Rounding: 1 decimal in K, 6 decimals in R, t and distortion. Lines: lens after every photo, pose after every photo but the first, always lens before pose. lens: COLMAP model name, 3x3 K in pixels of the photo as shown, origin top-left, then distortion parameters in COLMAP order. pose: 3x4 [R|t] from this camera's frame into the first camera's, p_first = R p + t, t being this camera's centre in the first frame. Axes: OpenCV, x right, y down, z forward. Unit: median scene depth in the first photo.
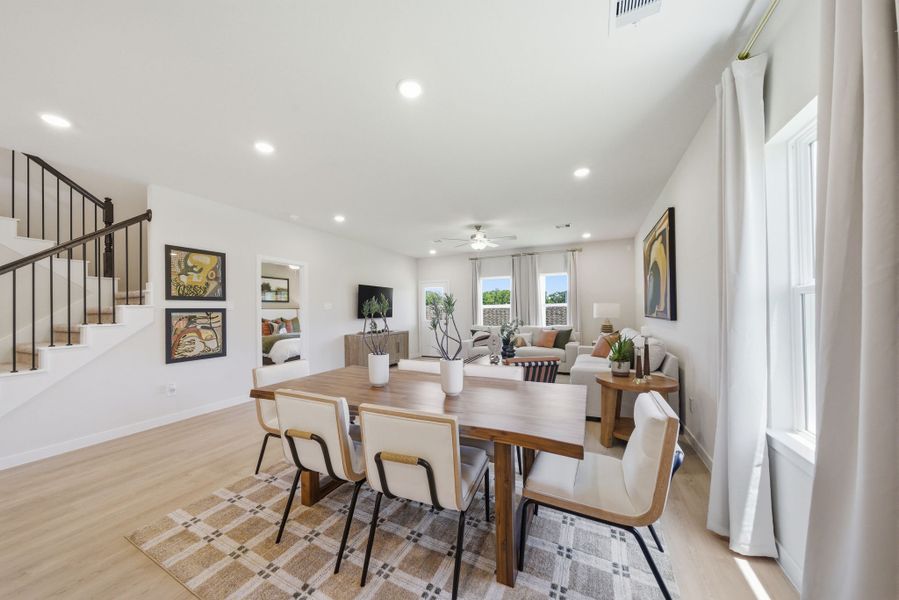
lens RADIAL K [[310.4, 0, 438.4], [0, 310.4, 308.3], [0, 0, 1]] dist [-0.006198, 0.001805]
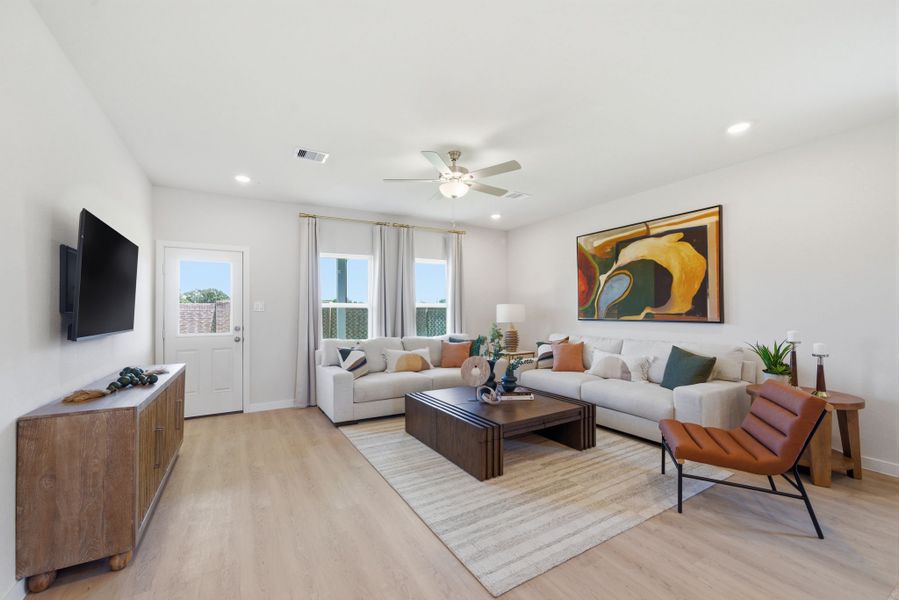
lens RADIAL K [[364.5, 0, 441.1], [0, 364.5, 302.8], [0, 0, 1]] dist [-0.001037, -0.000022]
pose [[0.563582, 0.025778, 0.825658, -0.547499], [-0.008642, 0.999642, -0.025311, 0.008160], [-0.826015, 0.007130, 0.563603, 0.936184]]
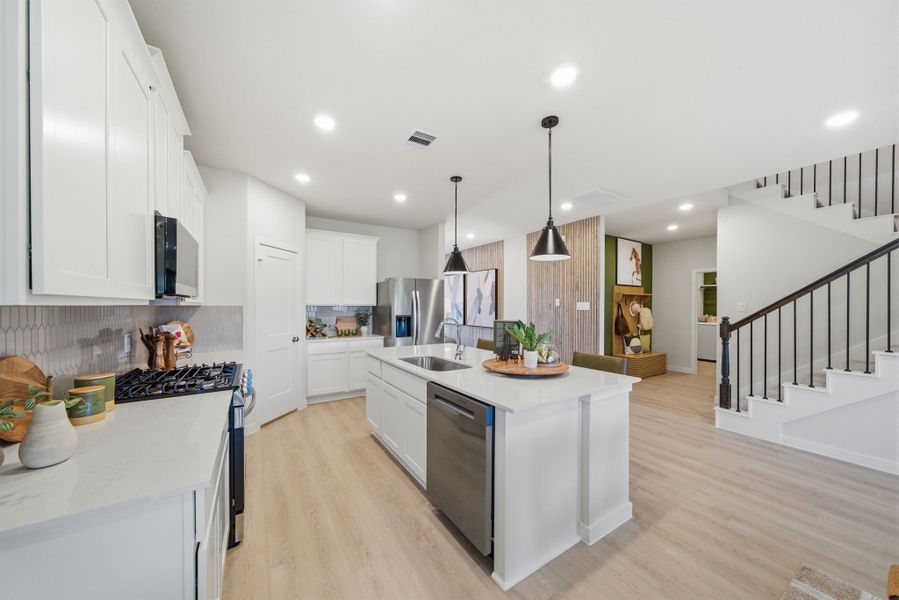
lens RADIAL K [[310.4, 0, 445.4], [0, 310.4, 306.1], [0, 0, 1]] dist [-0.006198, 0.001805]
pose [[-0.530528, 0.020126, -0.847428, 0.159413], [0.014289, 0.999788, 0.014799, -0.033370], [0.847547, -0.004257, -0.530703, 0.274499]]
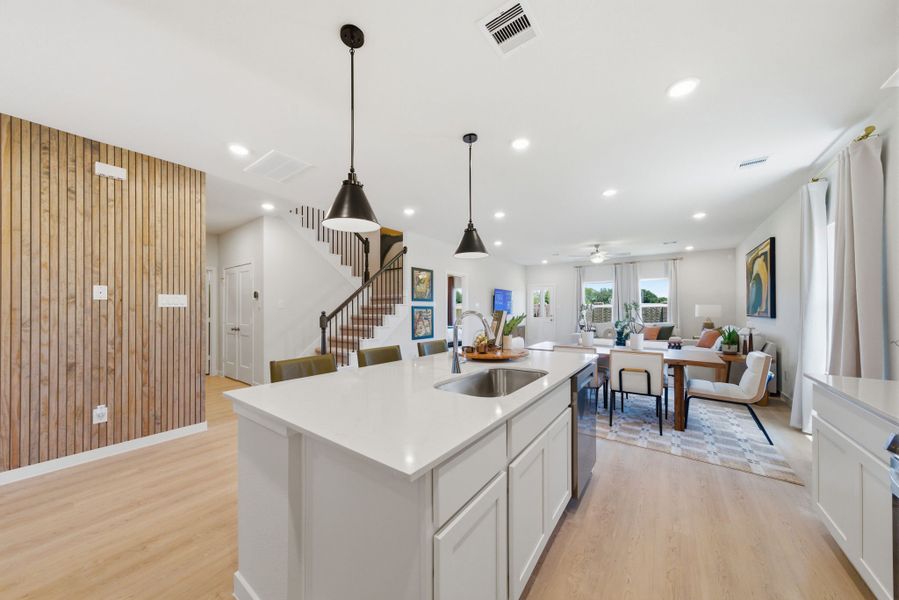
lens RADIAL K [[310.4, 0, 436.8], [0, 310.4, 308.3], [0, 0, 1]] dist [-0.006198, 0.001805]
pose [[0.982502, 0.010054, -0.185980, -0.404002], [-0.009204, 0.999943, 0.005433, 0.001136], [0.186024, -0.003626, 0.982539, -0.558156]]
